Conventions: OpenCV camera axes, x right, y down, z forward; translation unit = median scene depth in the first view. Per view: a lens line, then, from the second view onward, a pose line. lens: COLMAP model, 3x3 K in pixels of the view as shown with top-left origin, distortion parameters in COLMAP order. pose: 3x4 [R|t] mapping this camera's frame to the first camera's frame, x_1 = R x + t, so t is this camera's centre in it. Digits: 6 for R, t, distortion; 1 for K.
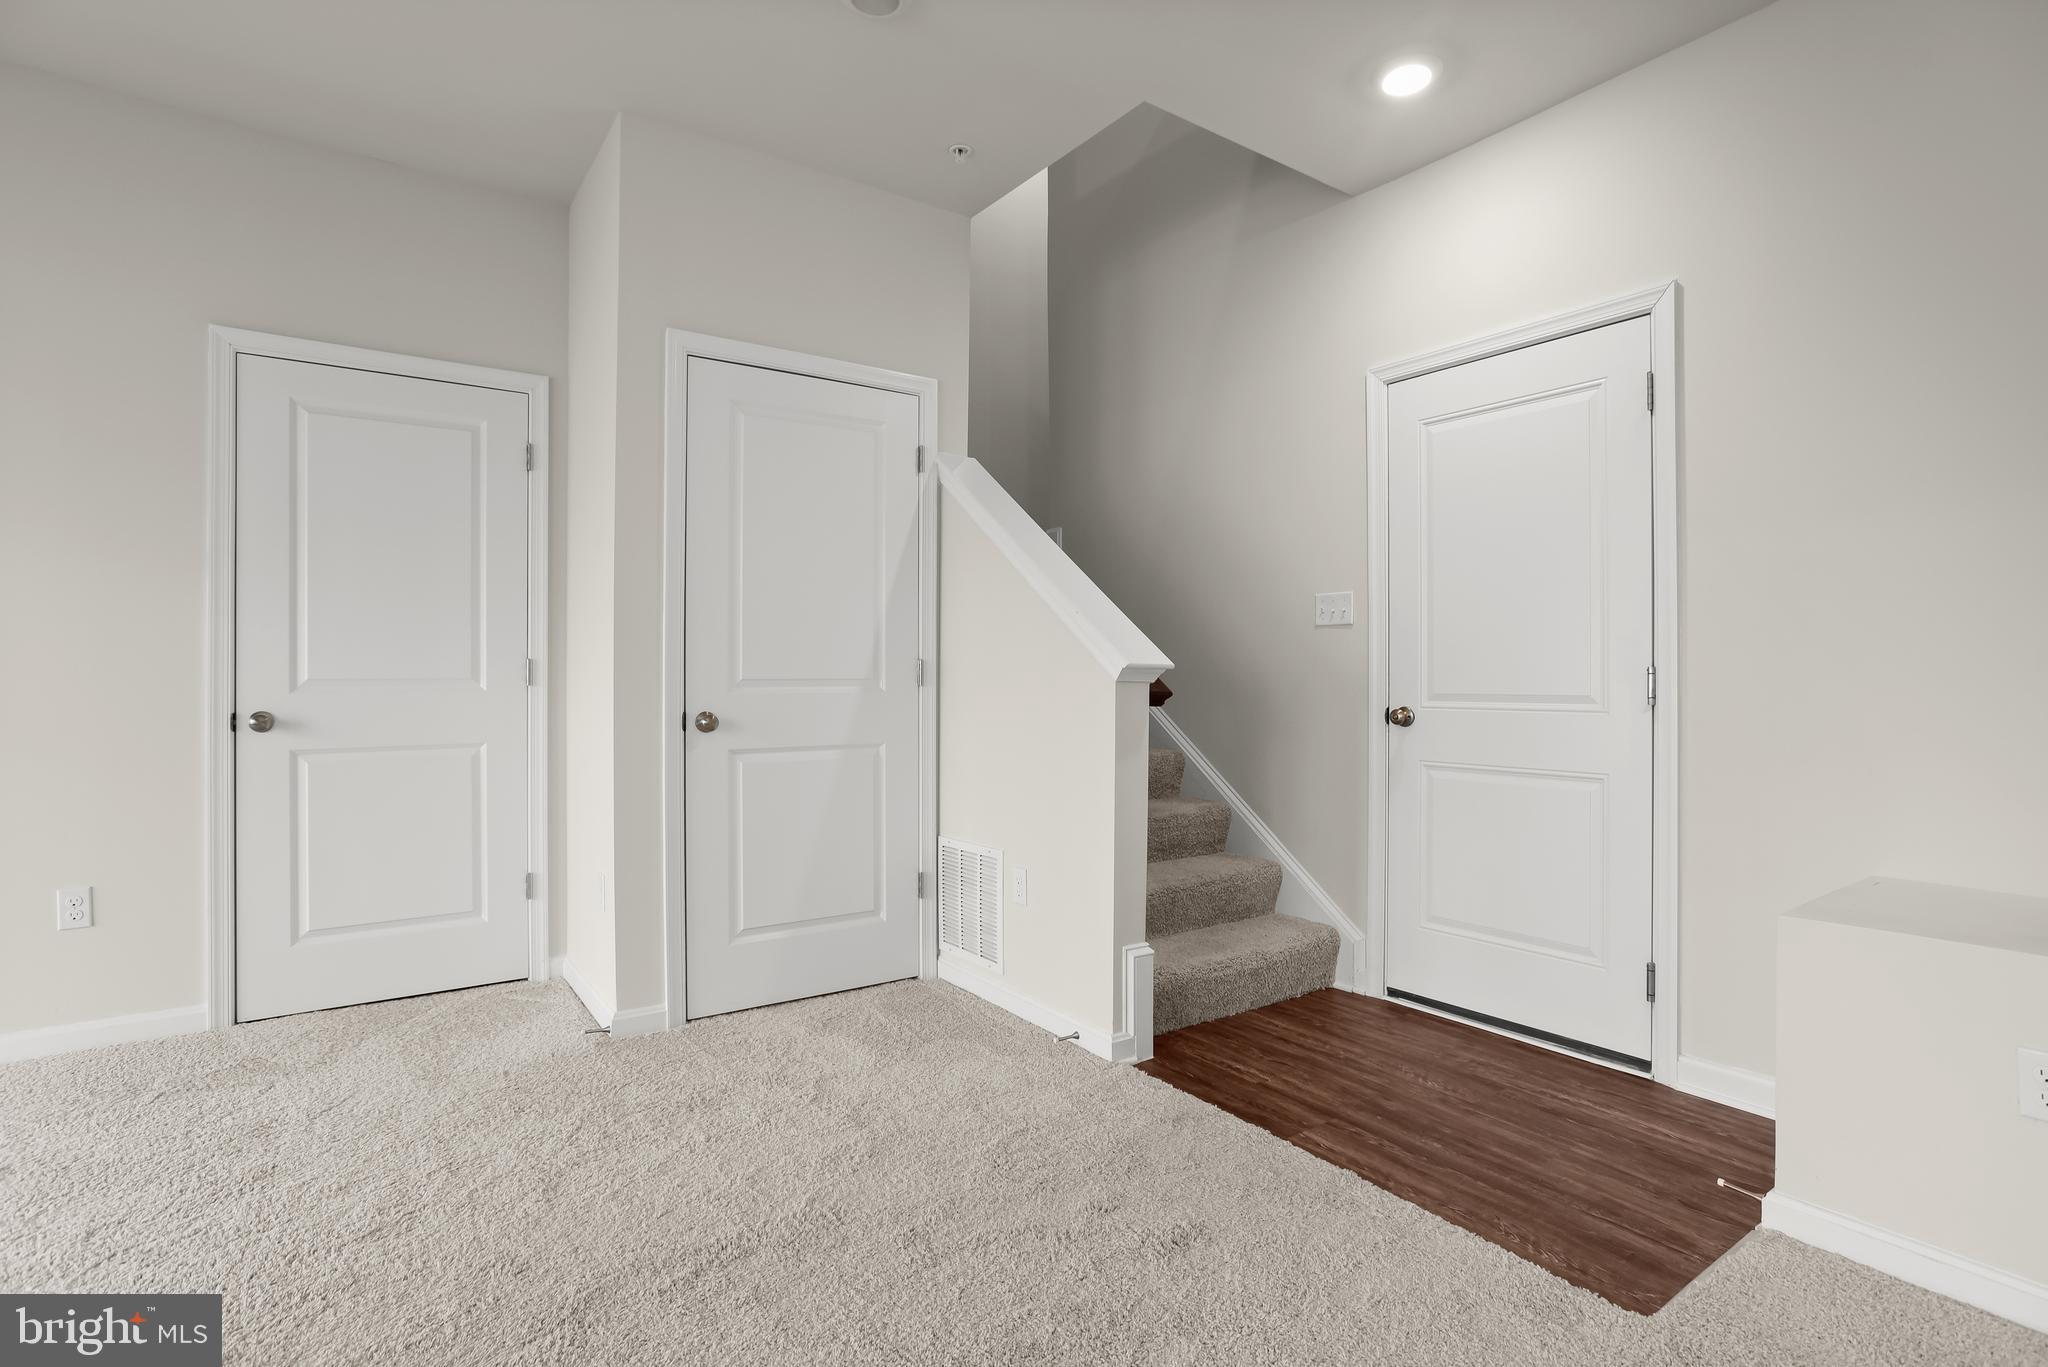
lens RADIAL K [[974.0, 0, 1015.8], [0, 974.0, 667.0], [0, 0, 1]] dist [-0.013799, 0.000256]
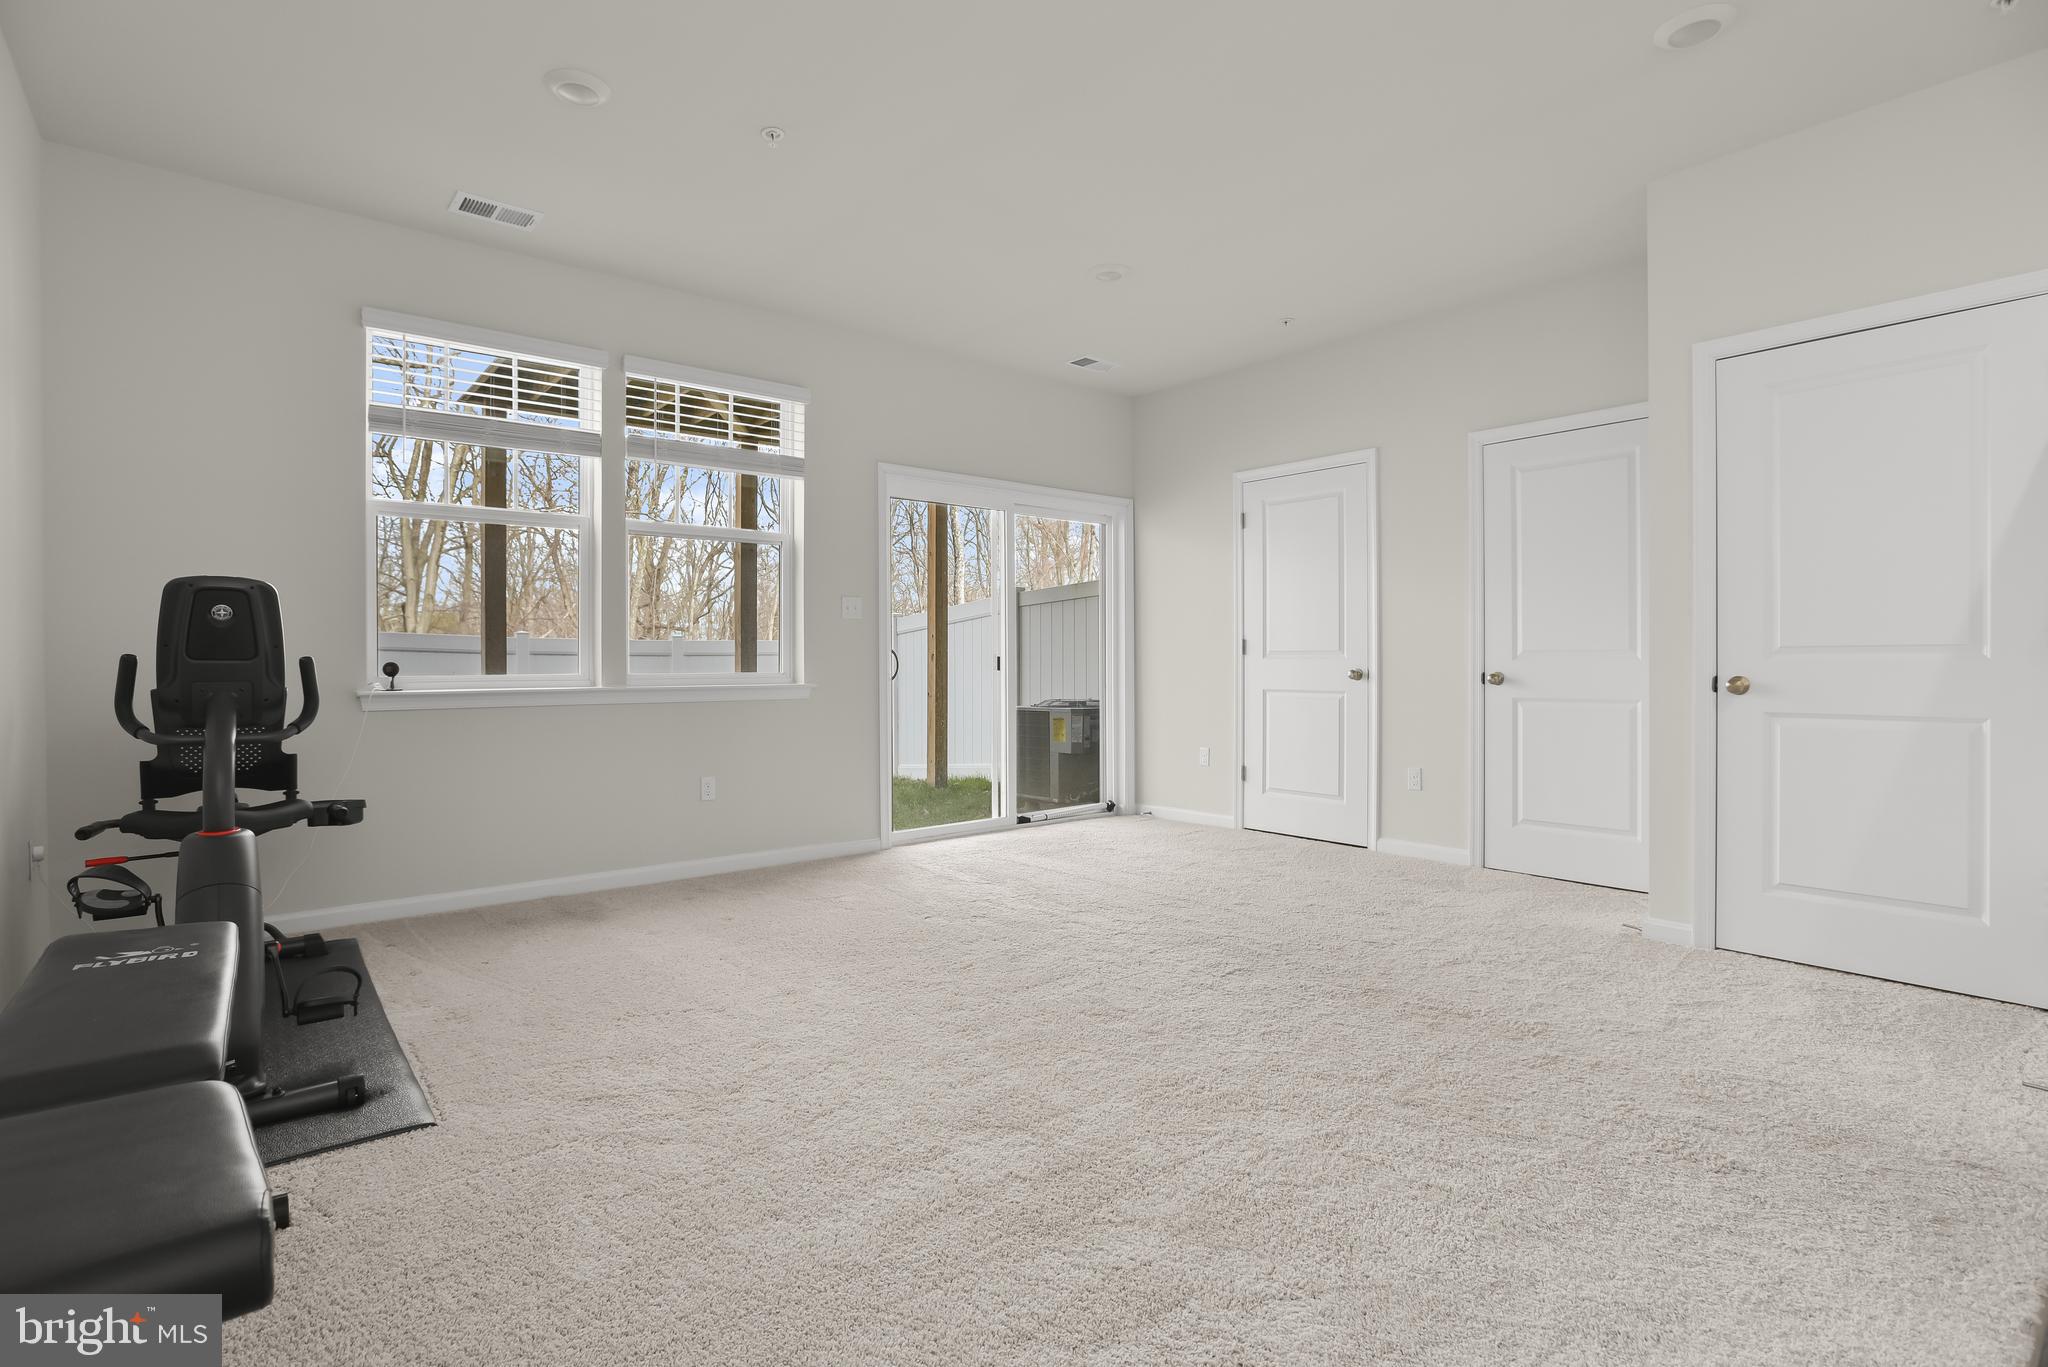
lens RADIAL K [[974.0, 0, 1015.8], [0, 974.0, 667.0], [0, 0, 1]] dist [-0.013799, 0.000256]
pose [[0.088413, 0.006934, -0.996060, 0.715597], [0.026498, 0.999606, 0.009311, 0.002190], [0.995731, -0.027217, 0.088194, 0.086195]]
